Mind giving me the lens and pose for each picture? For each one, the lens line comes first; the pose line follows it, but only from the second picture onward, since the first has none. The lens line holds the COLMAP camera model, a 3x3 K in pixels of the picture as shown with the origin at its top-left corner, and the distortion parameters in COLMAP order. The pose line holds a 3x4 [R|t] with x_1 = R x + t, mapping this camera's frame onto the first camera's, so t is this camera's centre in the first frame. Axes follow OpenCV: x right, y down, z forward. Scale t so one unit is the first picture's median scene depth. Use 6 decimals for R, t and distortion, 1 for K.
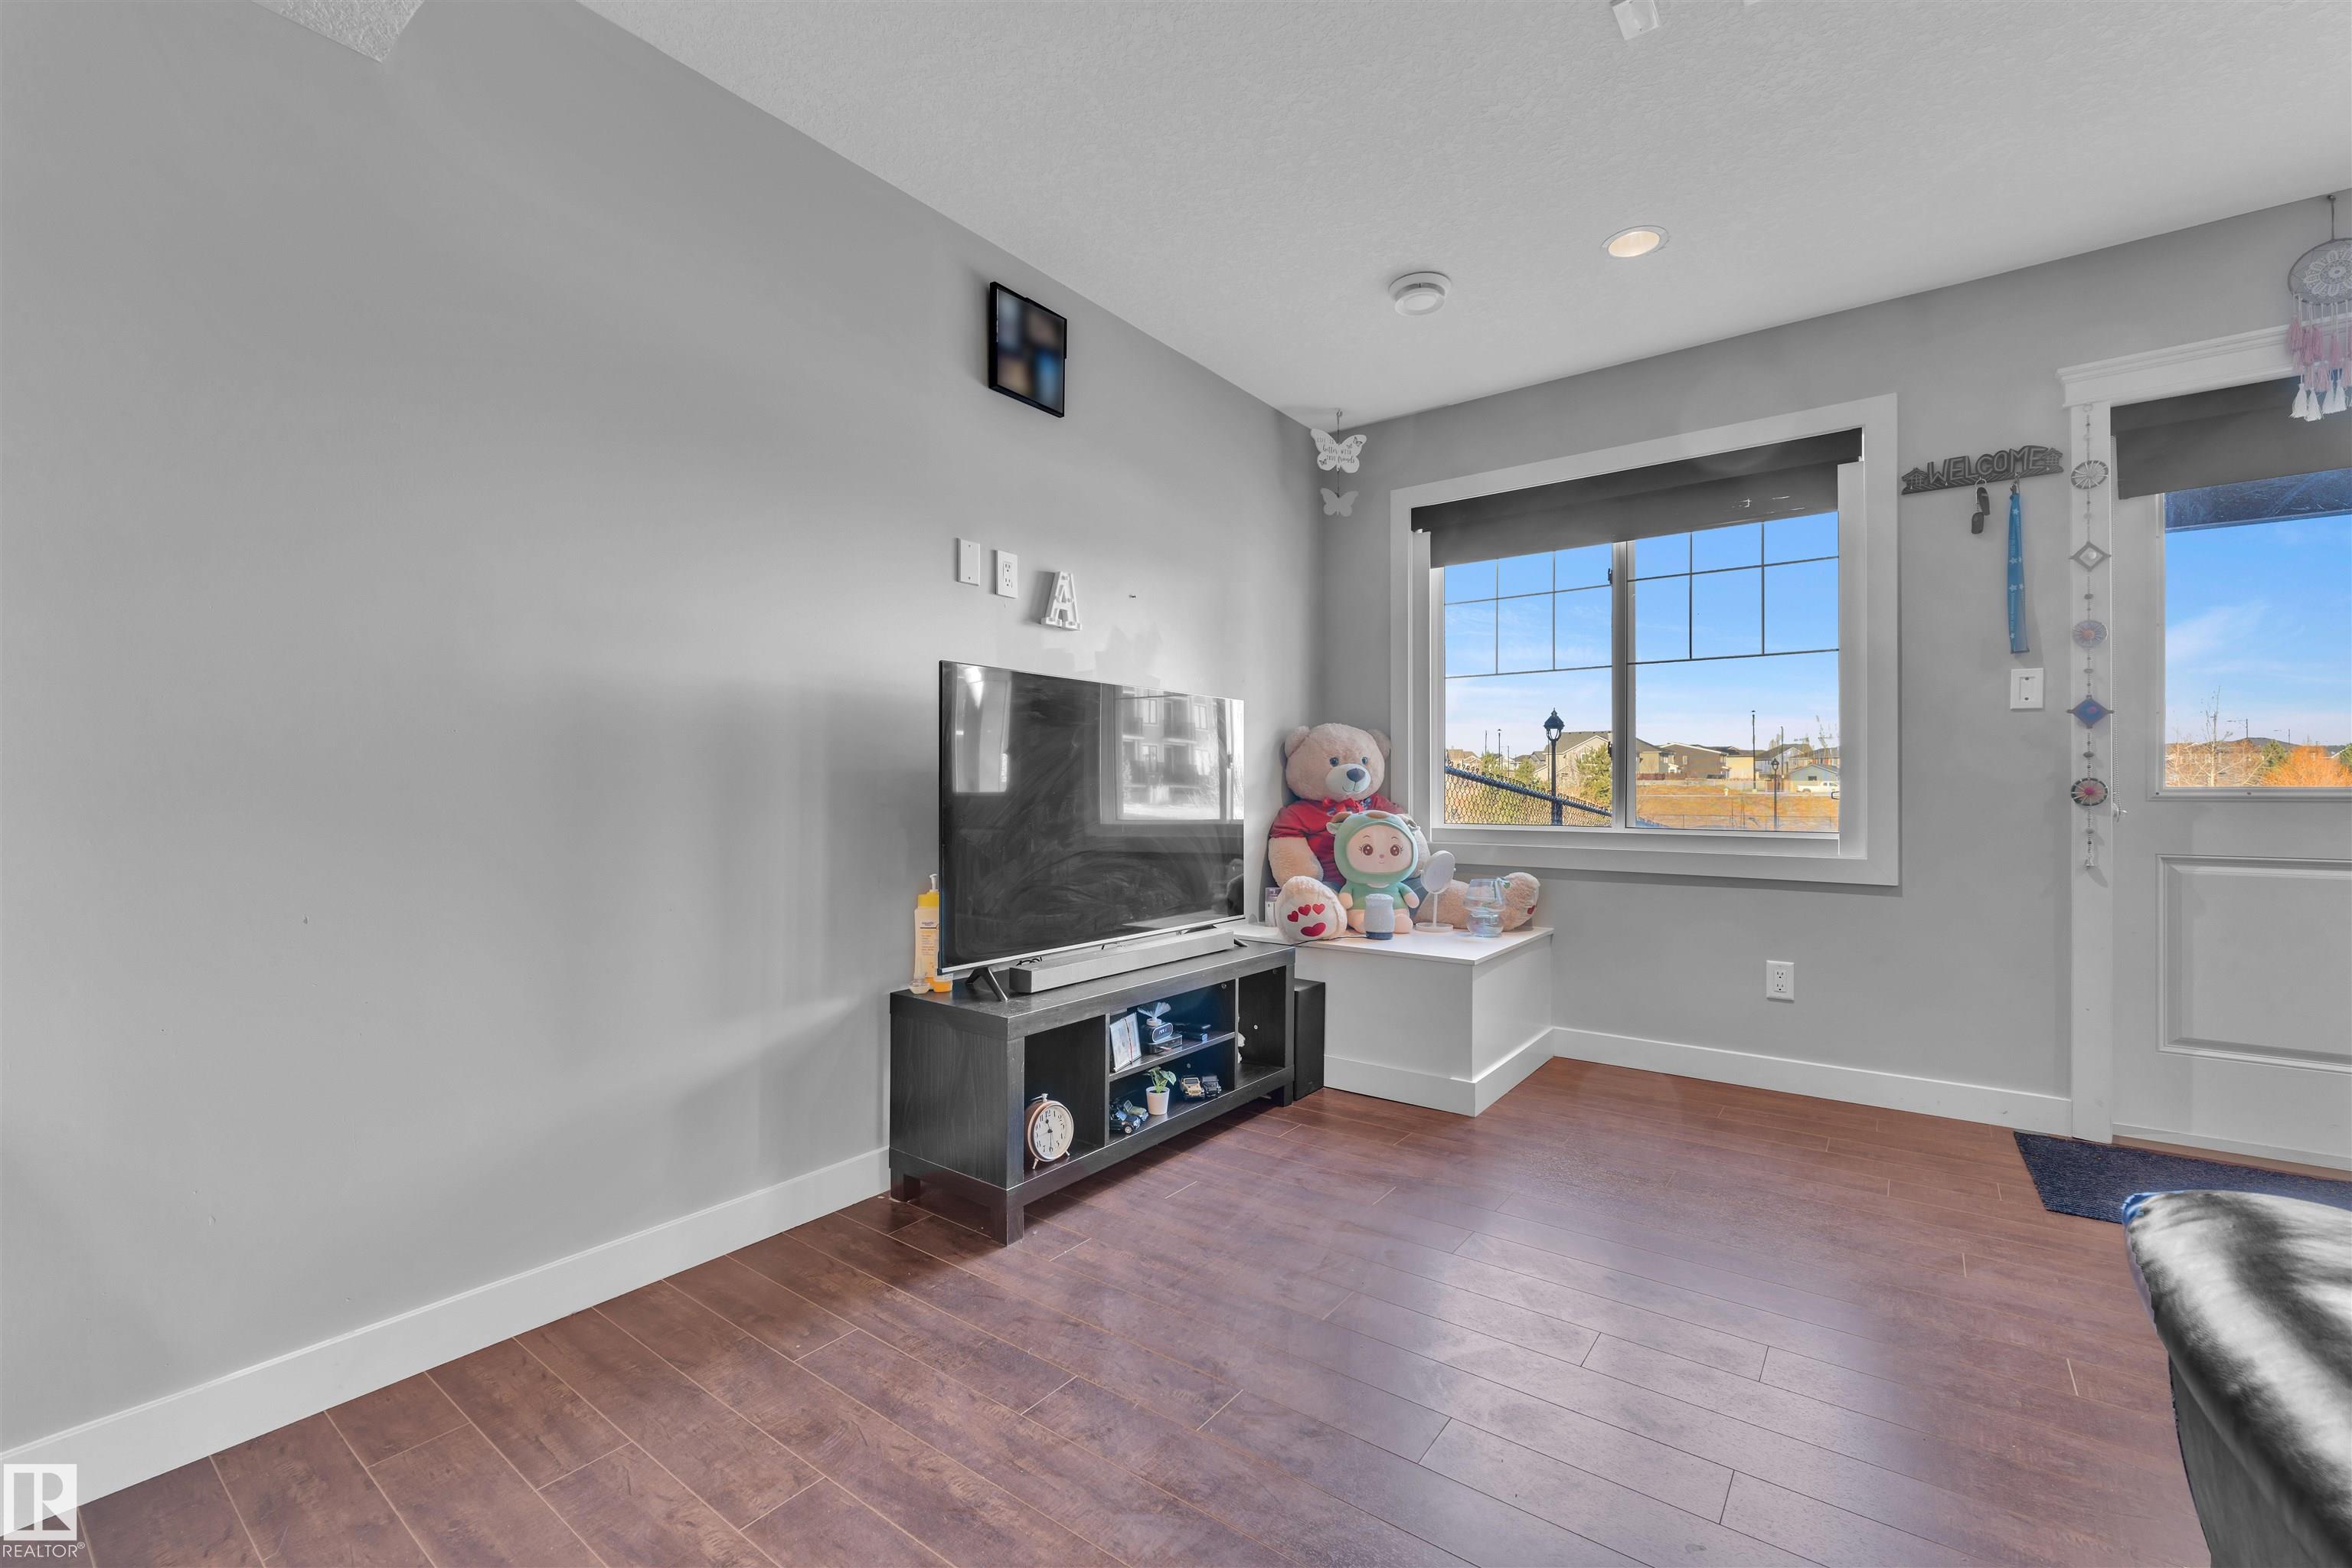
lens RADIAL K [[983.6, 0, 1176.3], [0, 983.6, 785.0], [0, 0, 1]] dist [-0.004184, 0.000540]
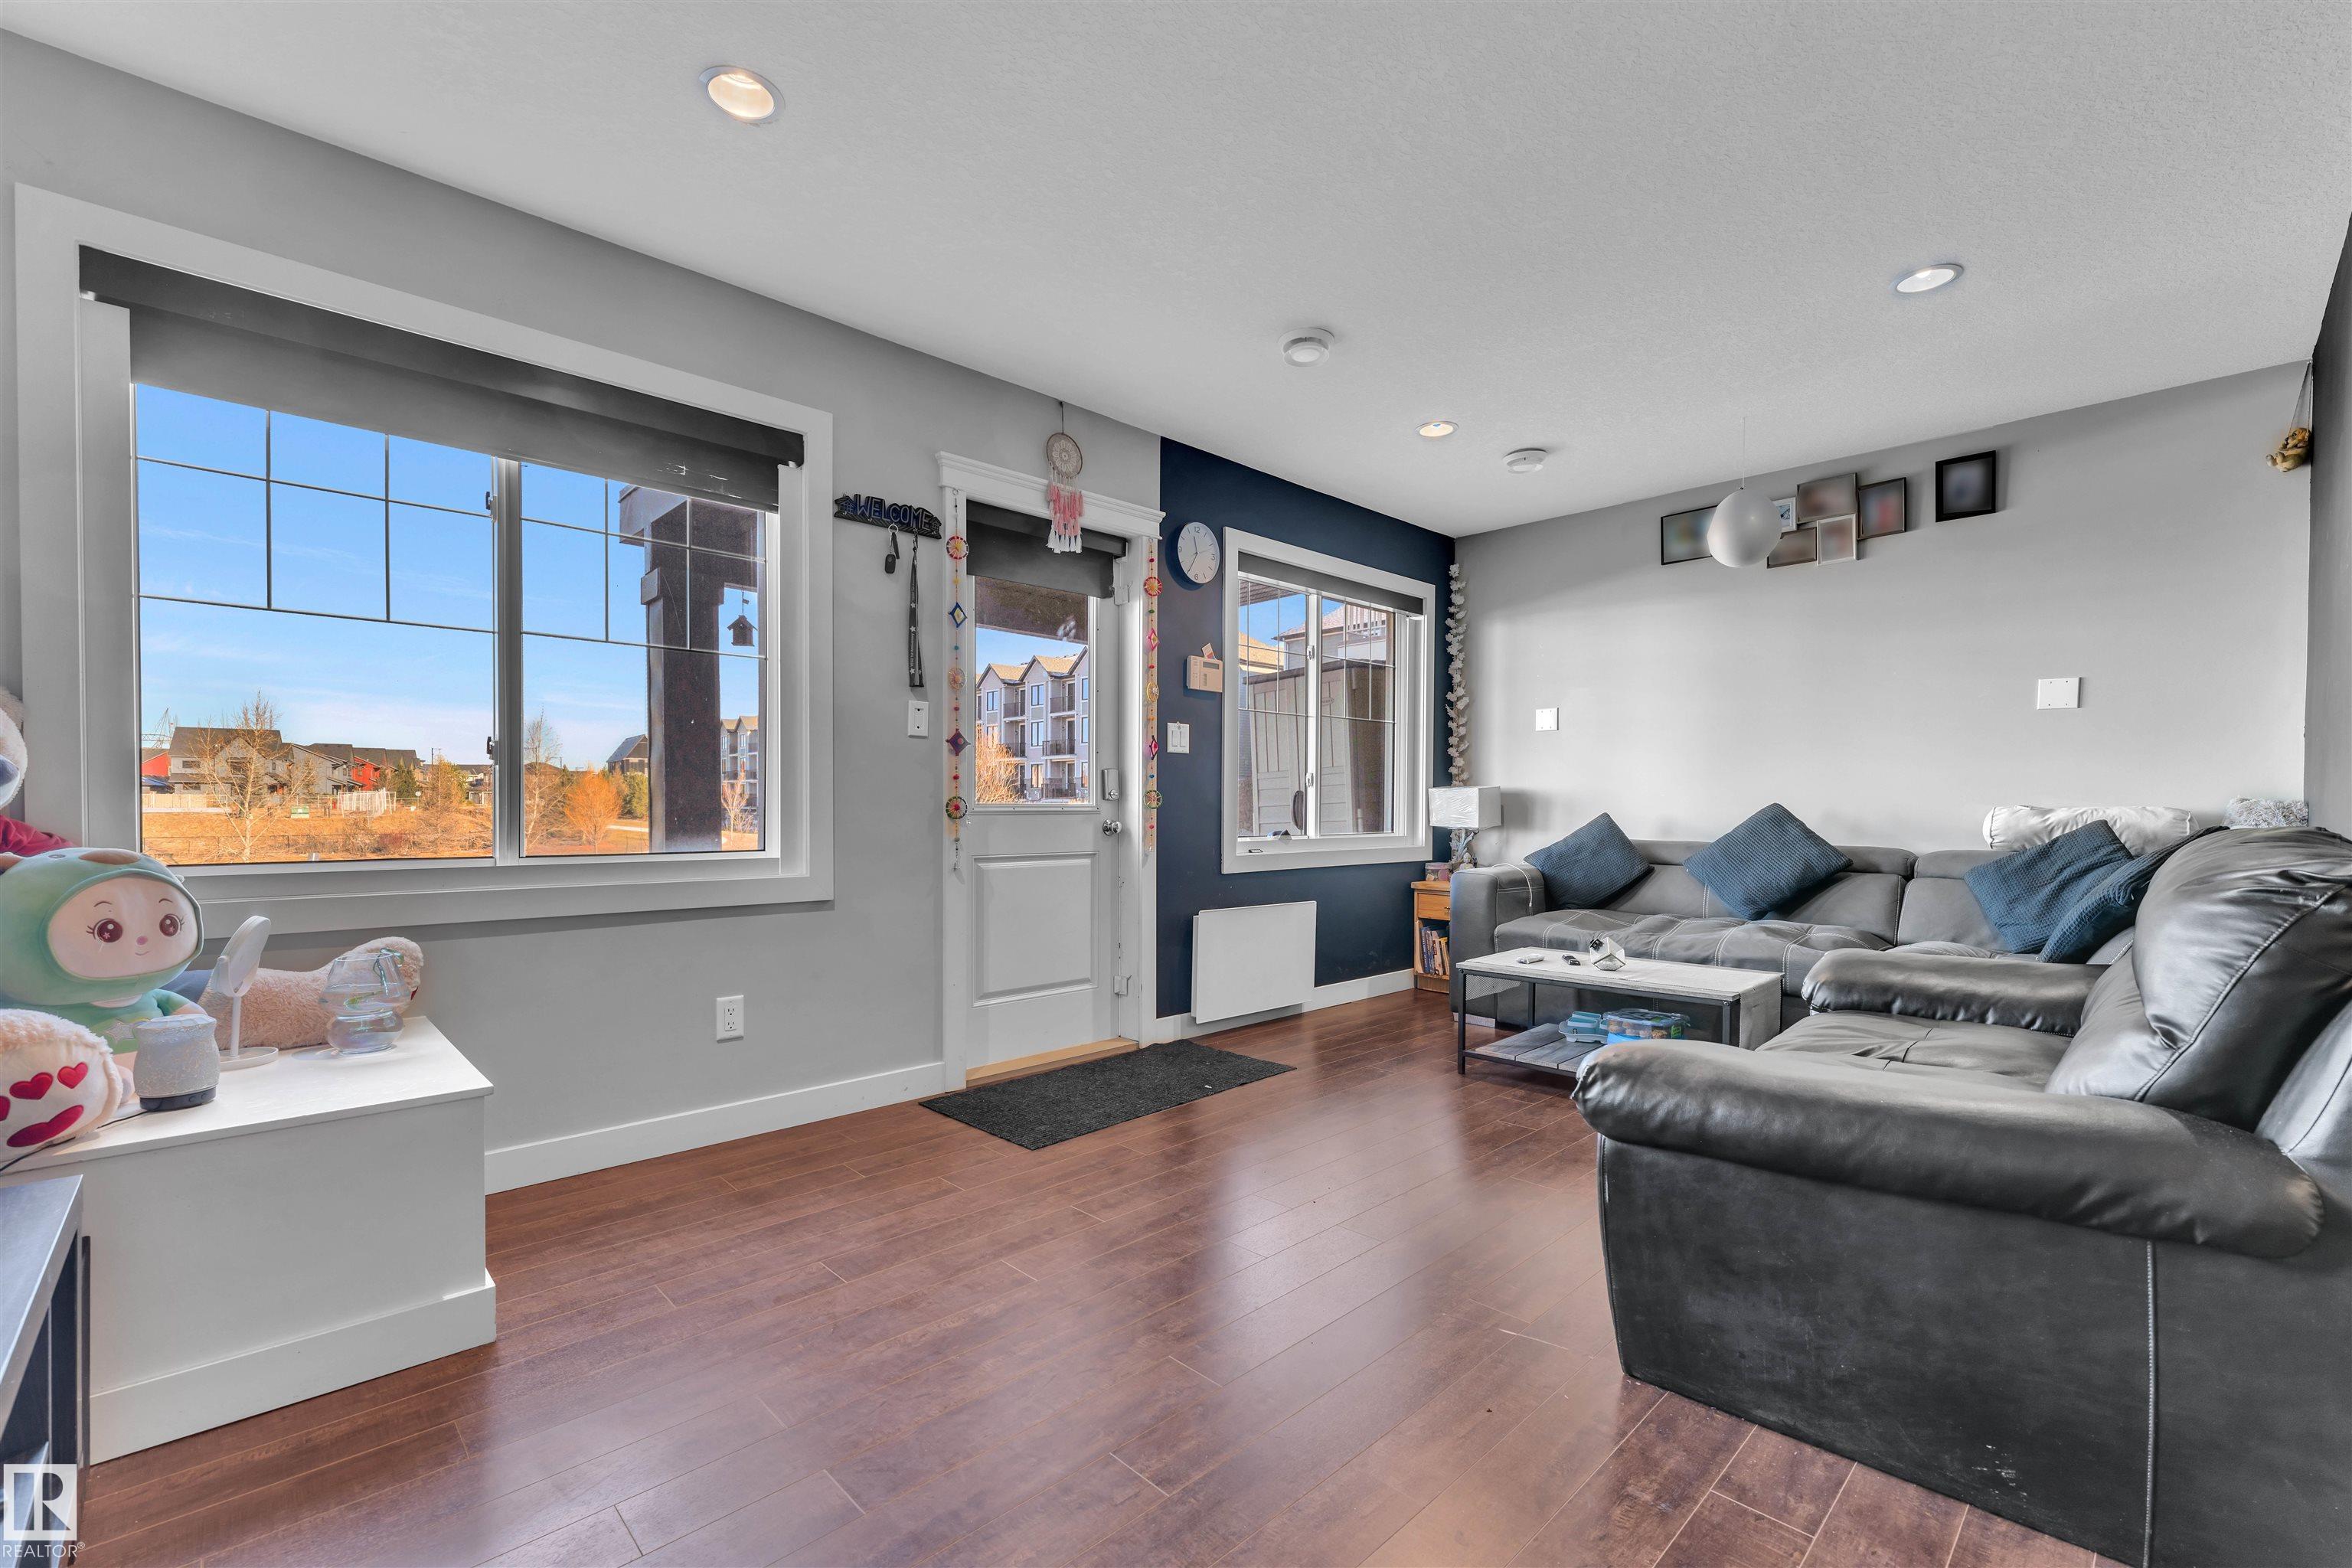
lens RADIAL K [[998.3, 0, 1170.8], [0, 998.3, 819.9], [0, 0, 1]] dist [-0.003299, -0.000216]
pose [[0.160901, -0.013625, 0.986876, -0.225504], [-0.005805, 0.999874, 0.014751, 0.002208], [-0.986953, -0.008102, 0.160802, 0.468996]]
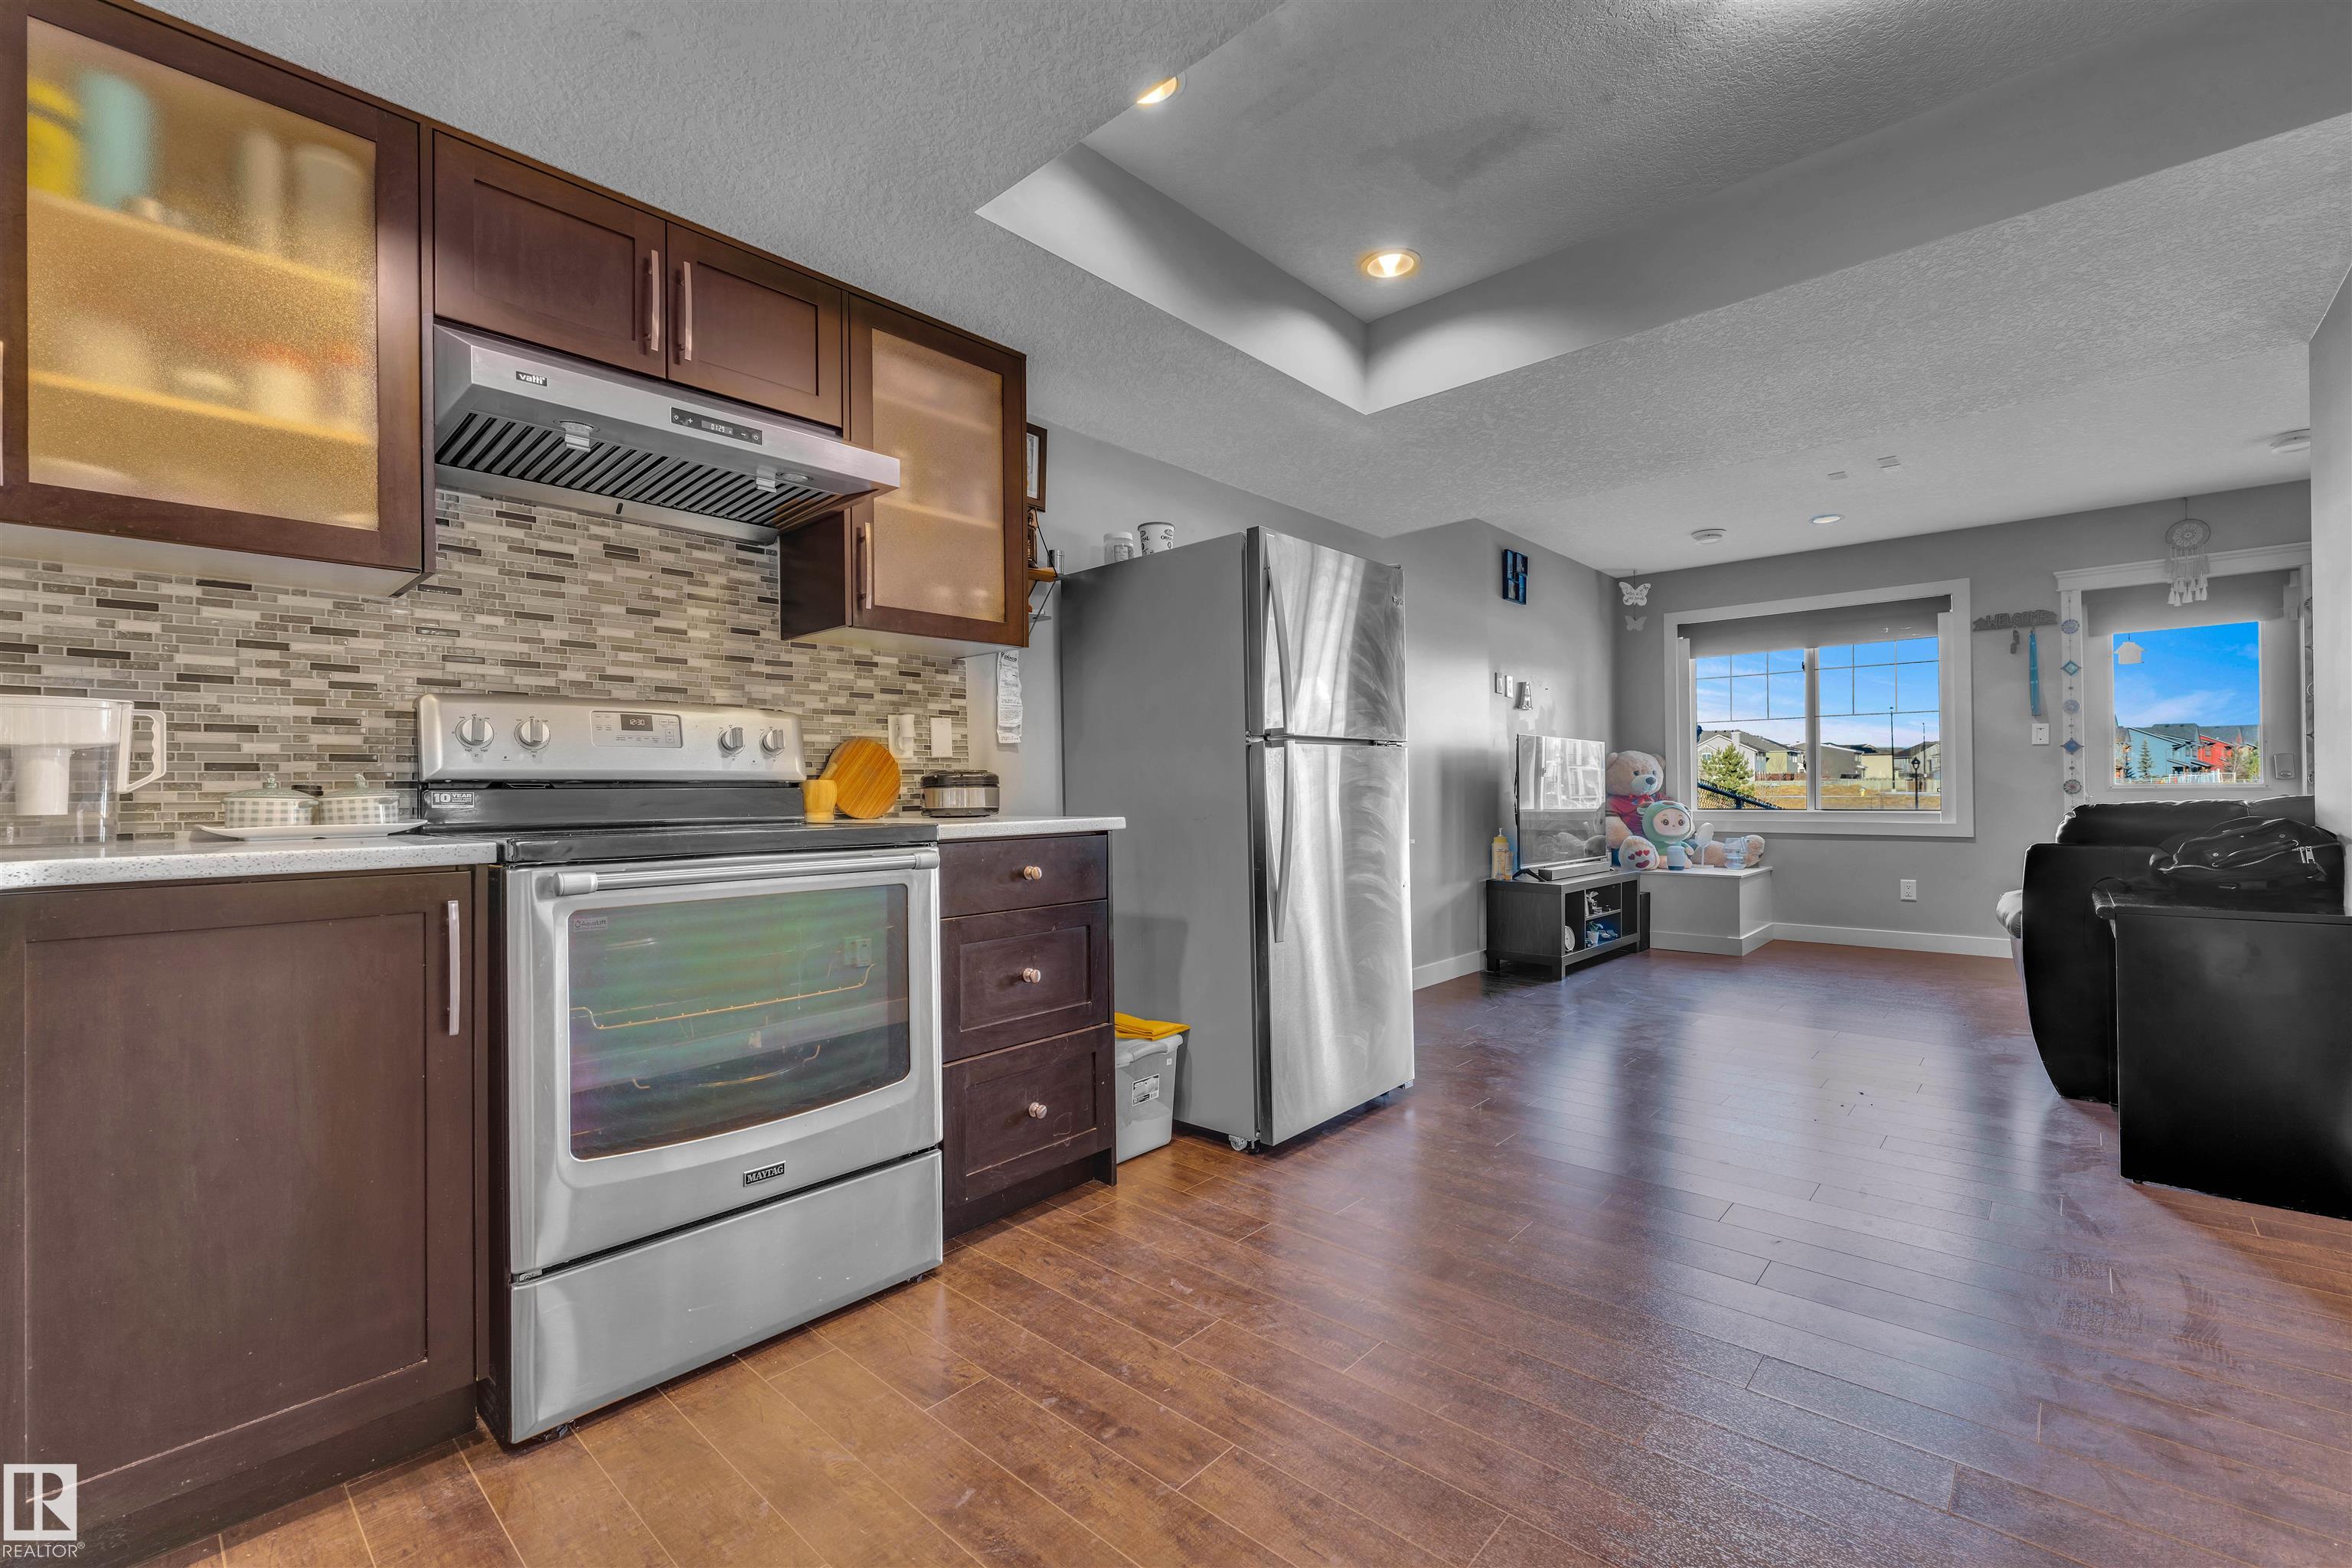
lens RADIAL K [[998.3, 0, 1173.9], [0, 998.3, 784.2], [0, 0, 1]] dist [-0.003299, -0.000216]
pose [[0.995594, -0.008536, -0.093377, -0.603141], [0.007968, 0.999947, -0.006453, 0.000651], [0.093428, 0.005680, 0.995610, -1.027631]]
